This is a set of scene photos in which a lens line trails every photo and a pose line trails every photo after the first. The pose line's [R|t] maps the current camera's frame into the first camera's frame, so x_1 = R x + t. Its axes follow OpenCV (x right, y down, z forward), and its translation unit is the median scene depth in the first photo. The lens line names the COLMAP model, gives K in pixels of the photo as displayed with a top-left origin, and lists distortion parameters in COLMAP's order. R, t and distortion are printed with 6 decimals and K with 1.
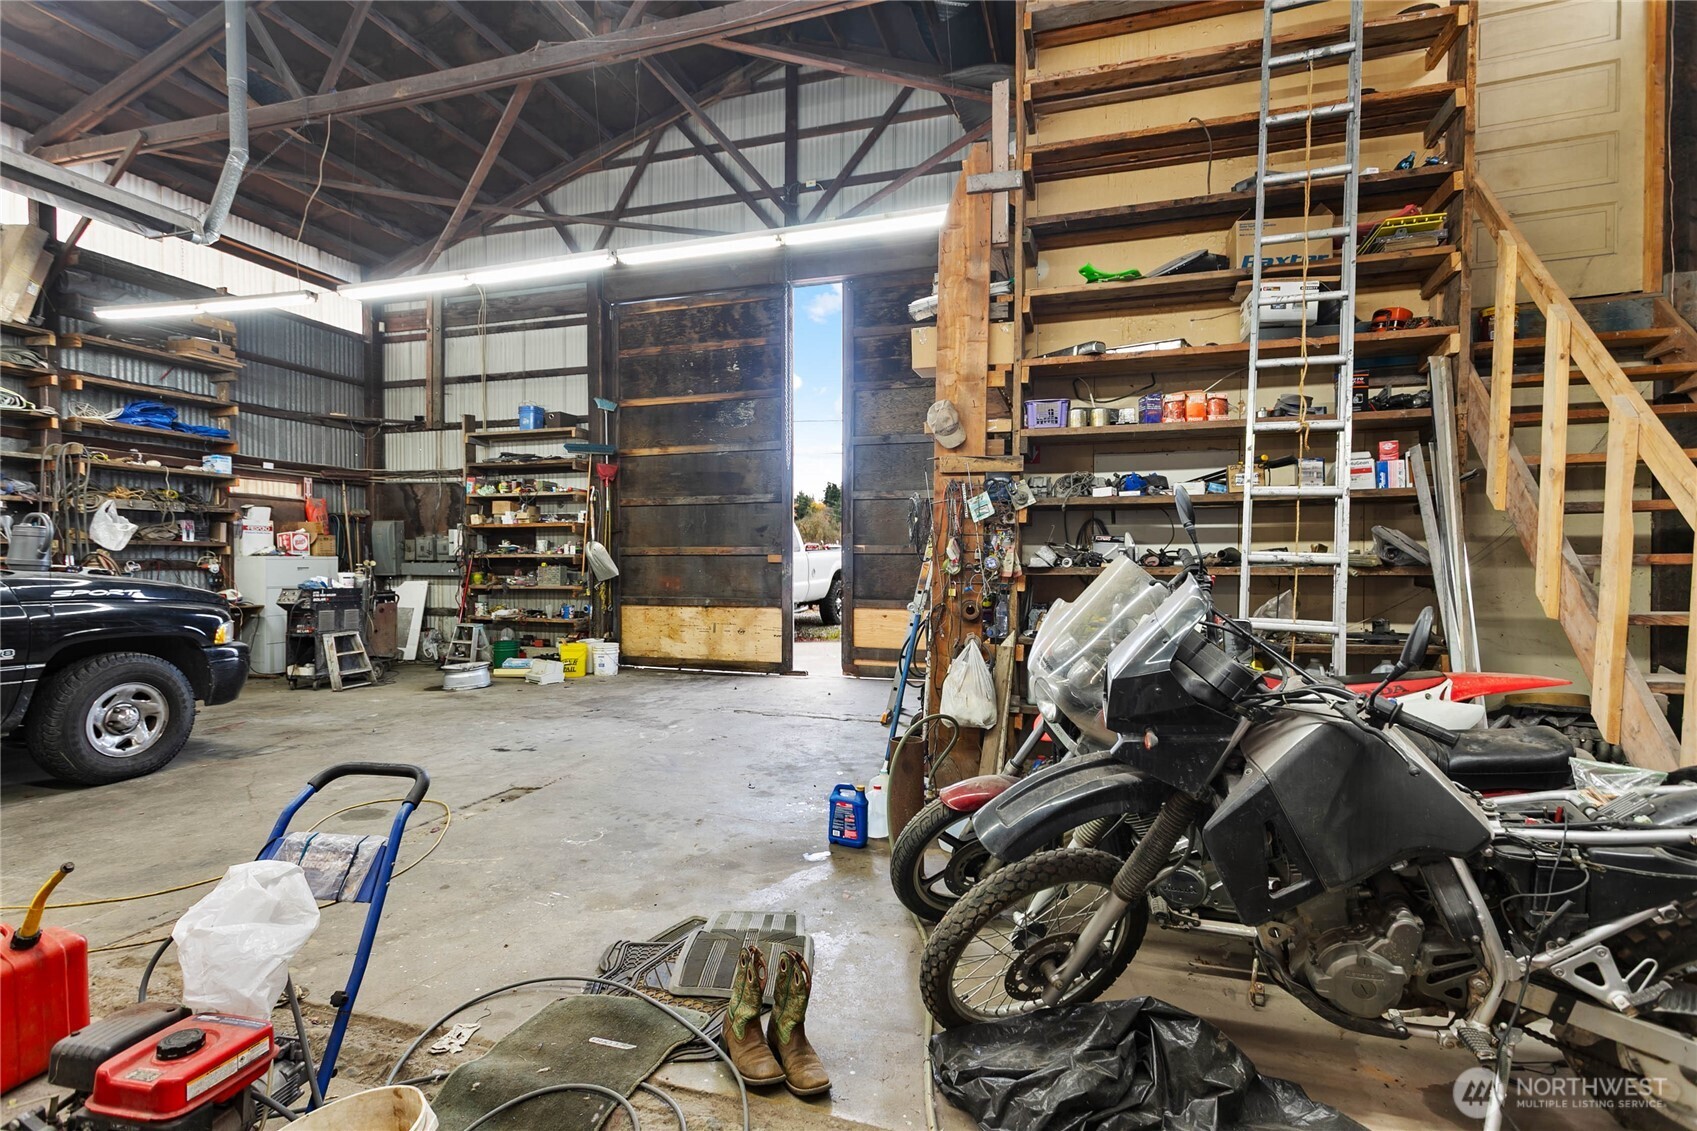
lens RADIAL K [[839.8, 0, 848.5], [0, 839.8, 565.5], [0, 0, 1]] dist [-0.000978, 0.000308]
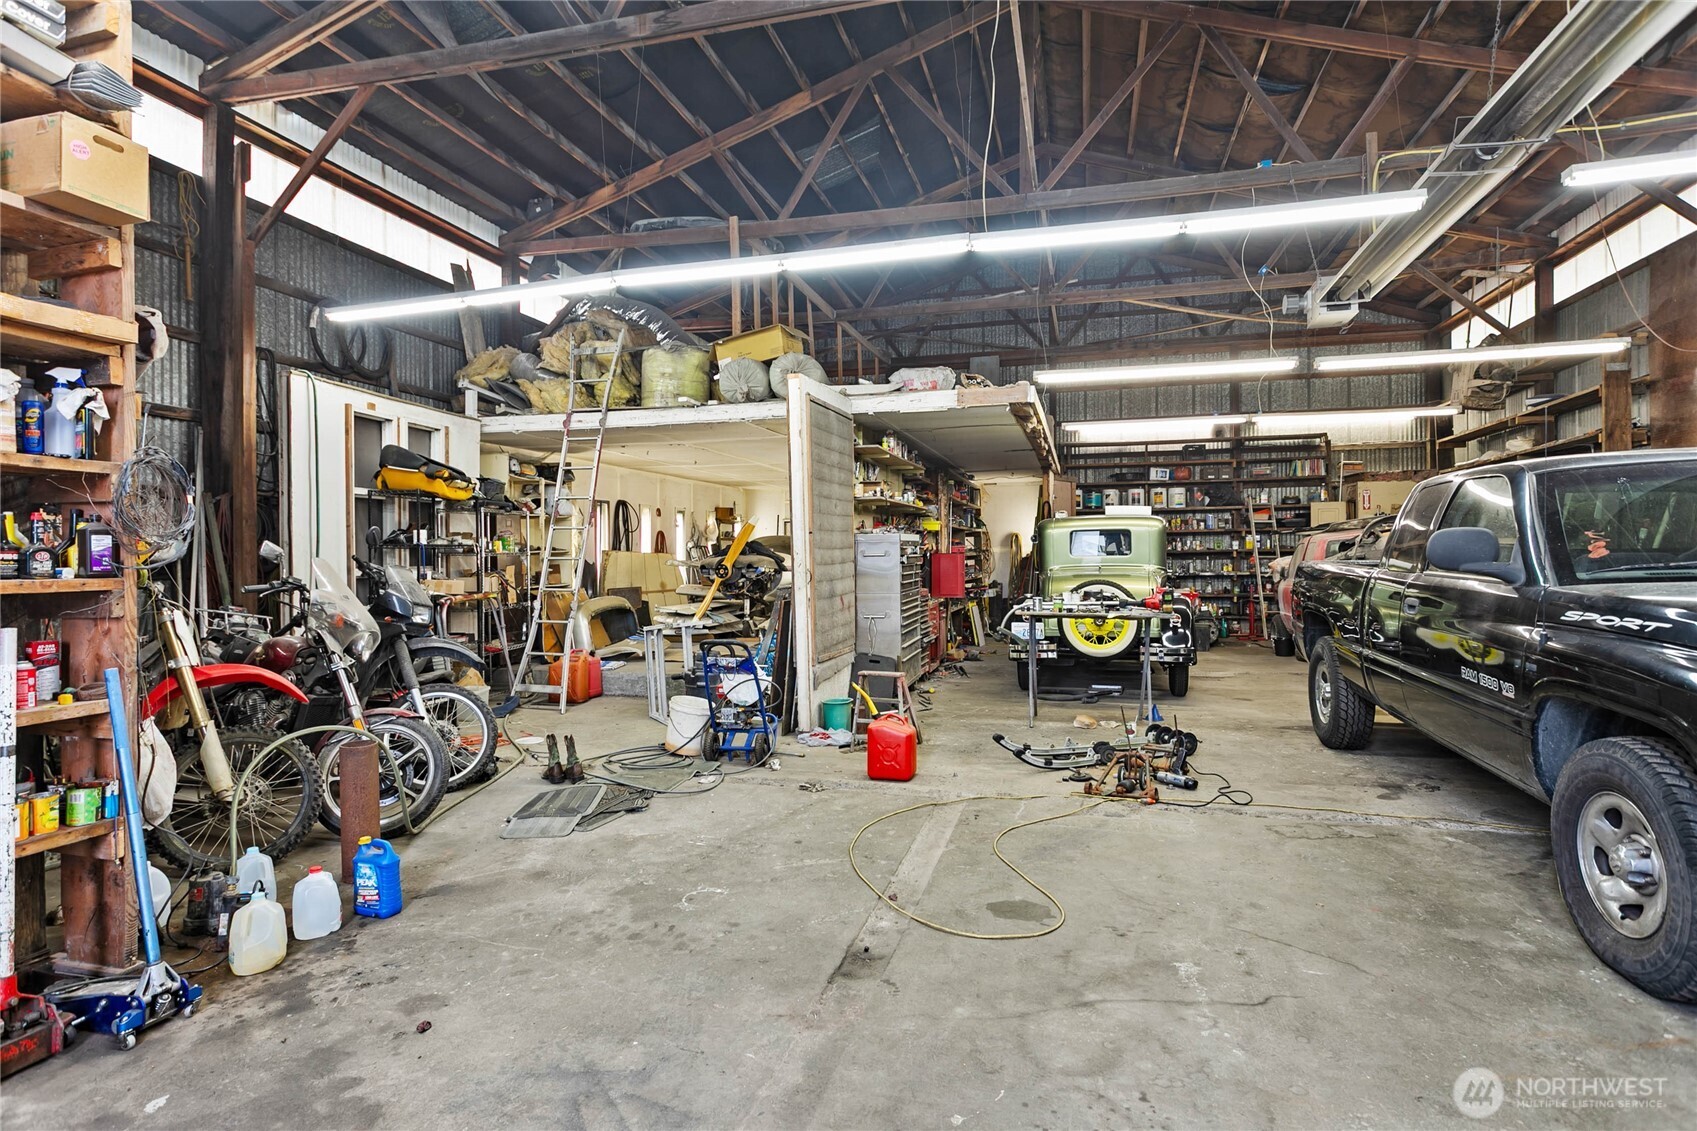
lens RADIAL K [[907.1, 0, 848.5], [0, 907.1, 565.5], [0, 0, 1]] dist [-0.000145, 0.000027]
pose [[-0.999448, 0.003702, -0.033005, -0.393670], [0.003134, 0.999846, 0.017271, -0.017147], [0.033064, 0.017158, -0.999306, 1.737832]]
